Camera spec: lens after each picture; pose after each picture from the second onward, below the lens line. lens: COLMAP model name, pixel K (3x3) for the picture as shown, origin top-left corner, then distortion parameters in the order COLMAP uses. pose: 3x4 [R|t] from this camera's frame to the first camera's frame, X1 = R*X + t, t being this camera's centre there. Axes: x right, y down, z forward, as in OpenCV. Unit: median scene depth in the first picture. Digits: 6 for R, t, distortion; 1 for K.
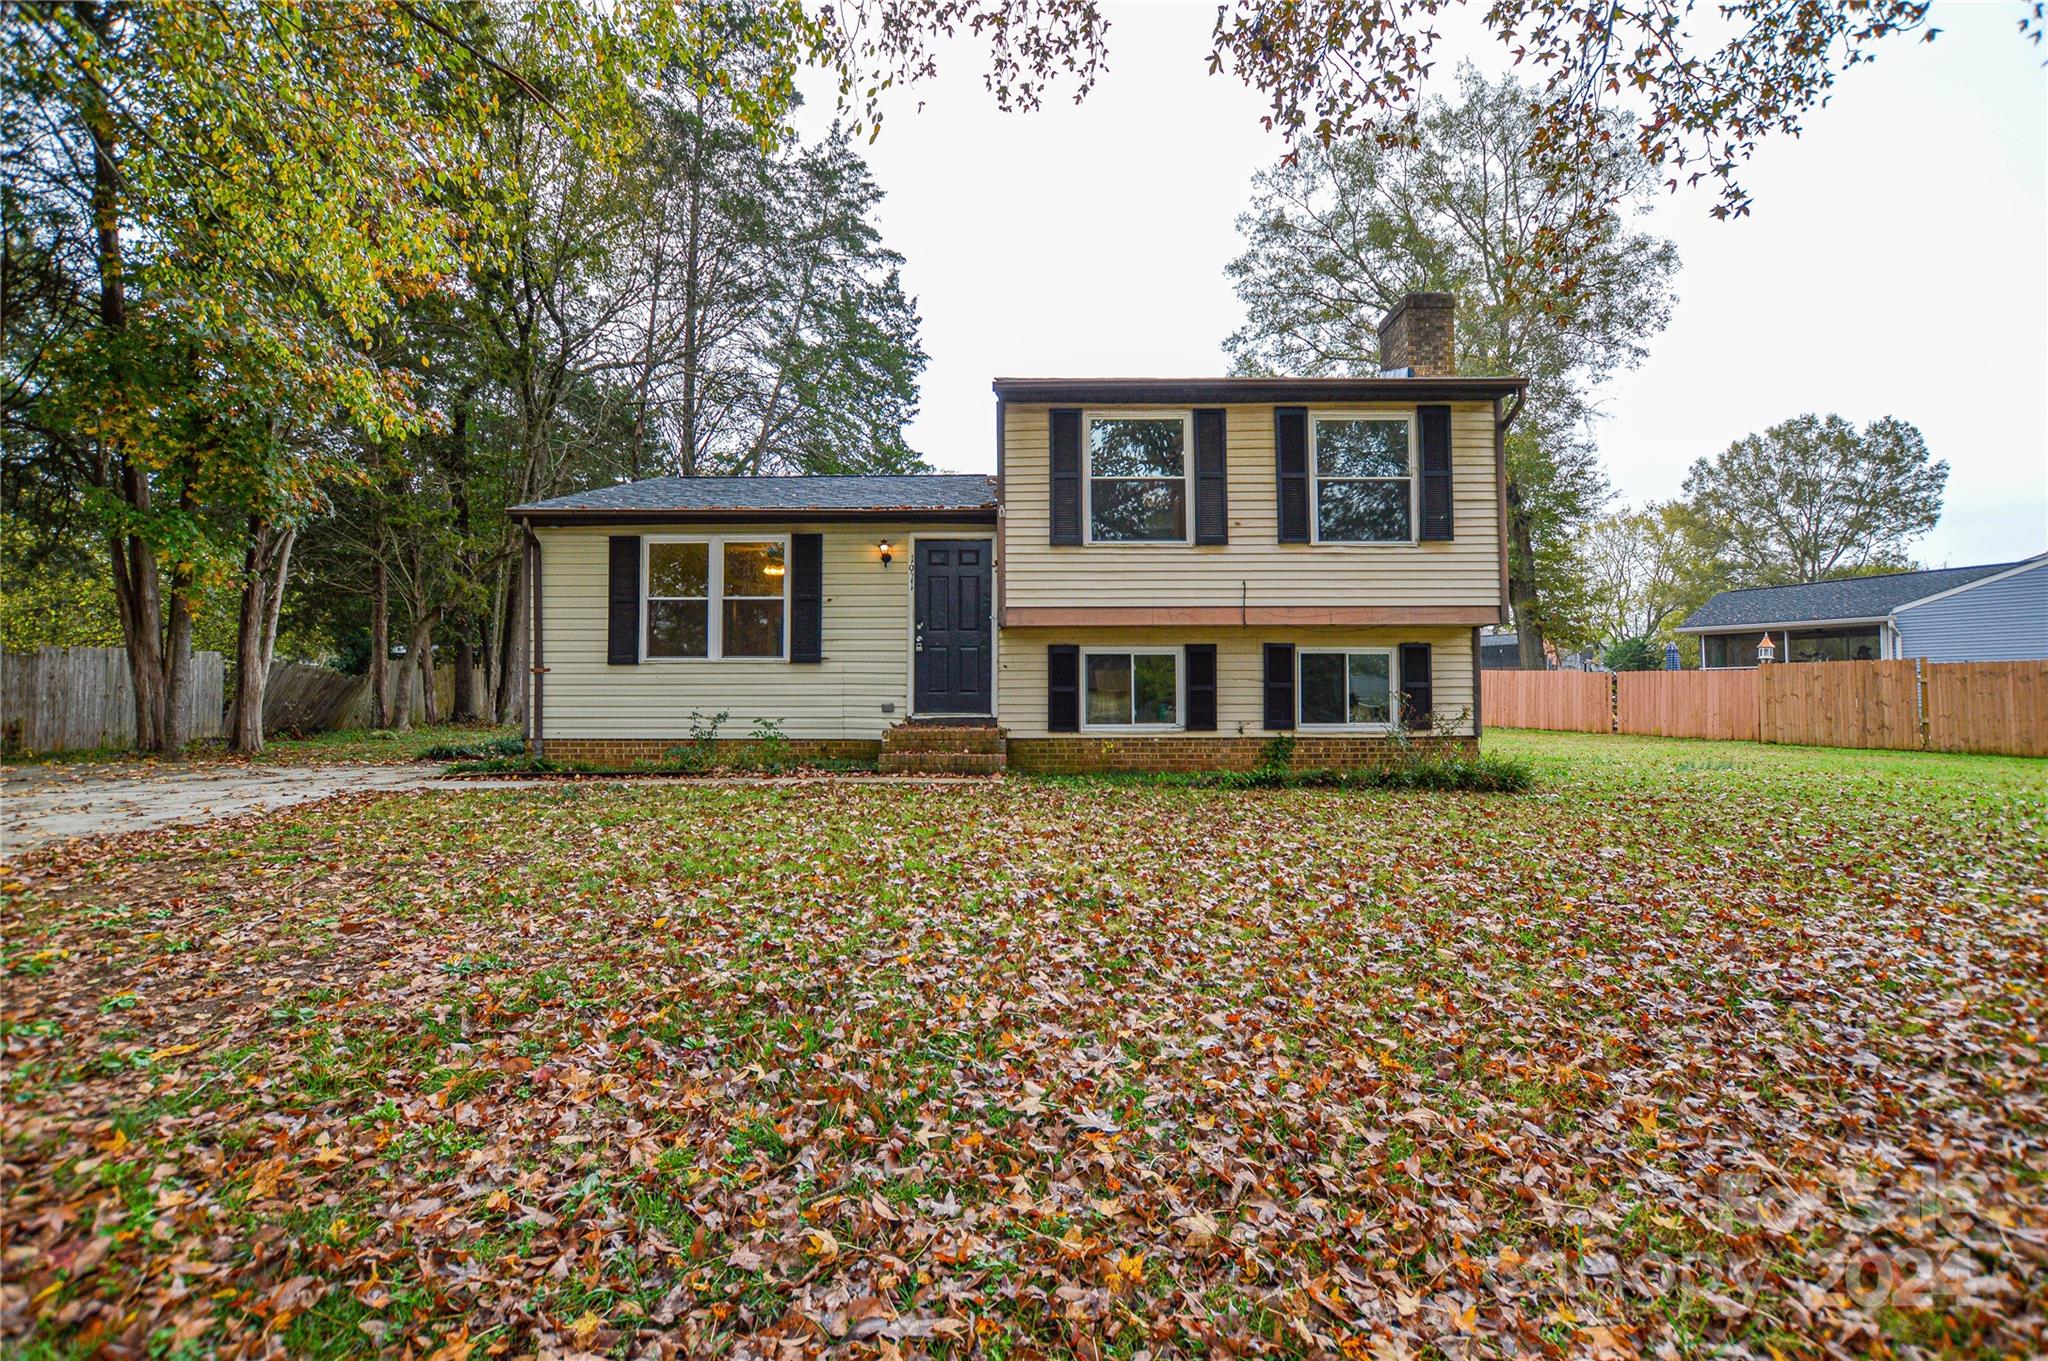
lens RADIAL K [[929.6, 0, 1031.2], [0, 929.6, 680.0], [0, 0, 1]] dist [-0.027488, 0.000075]
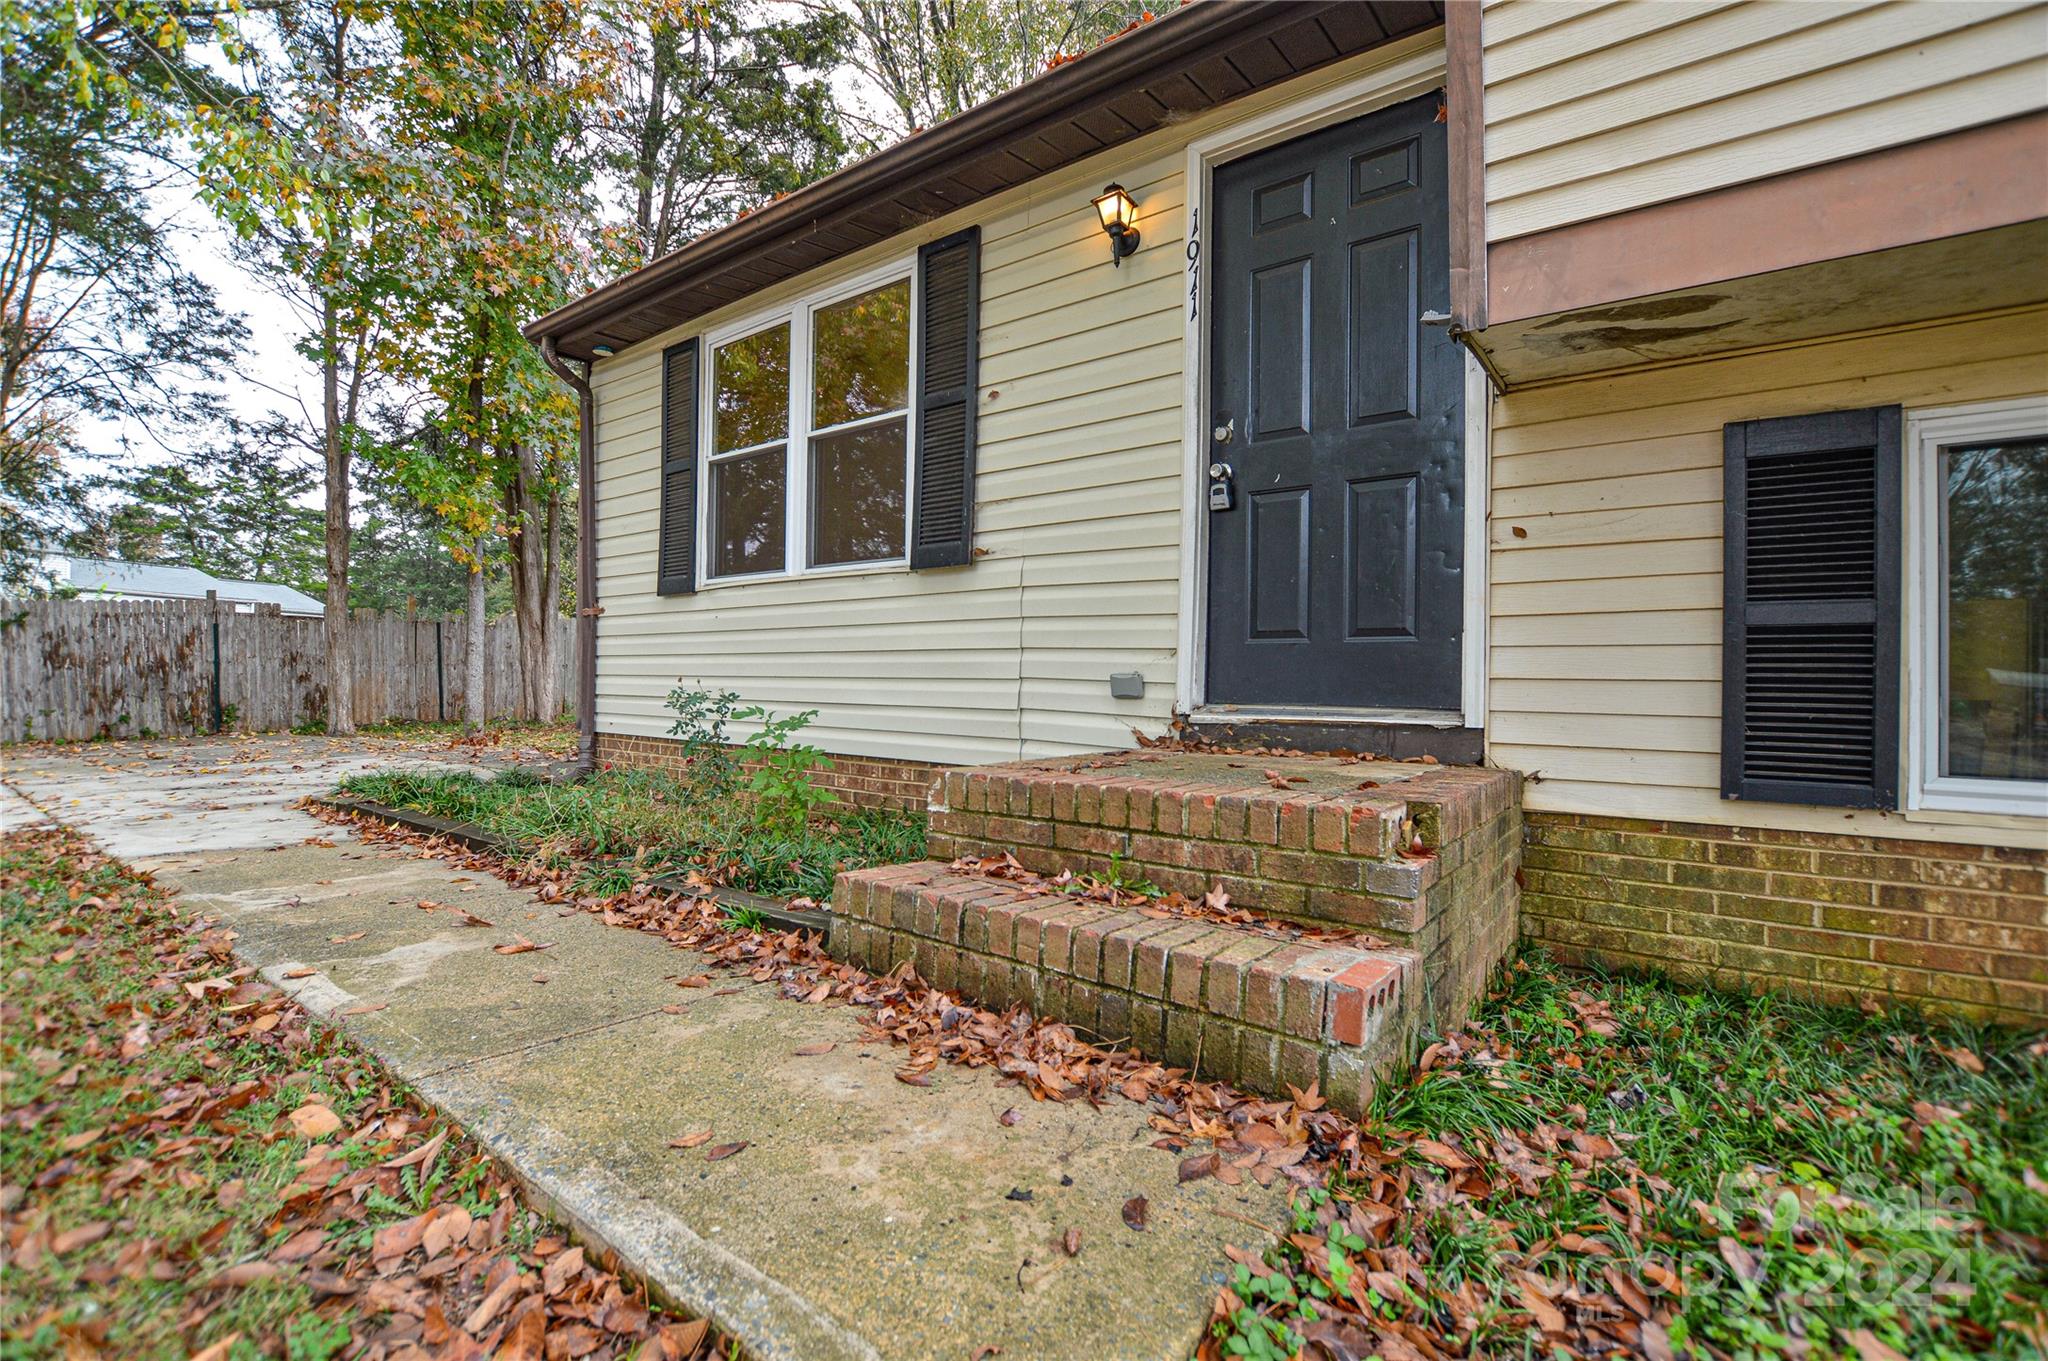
lens RADIAL K [[929.6, 0, 1018.9], [0, 929.6, 671.1], [0, 0, 1]] dist [-0.027488, 0.000075]
pose [[0.798649, 0.002413, -0.601793, 0.014875], [0.000172, 0.999991, 0.004239, 0.022810], [0.601797, -0.003489, 0.798641, 0.710169]]
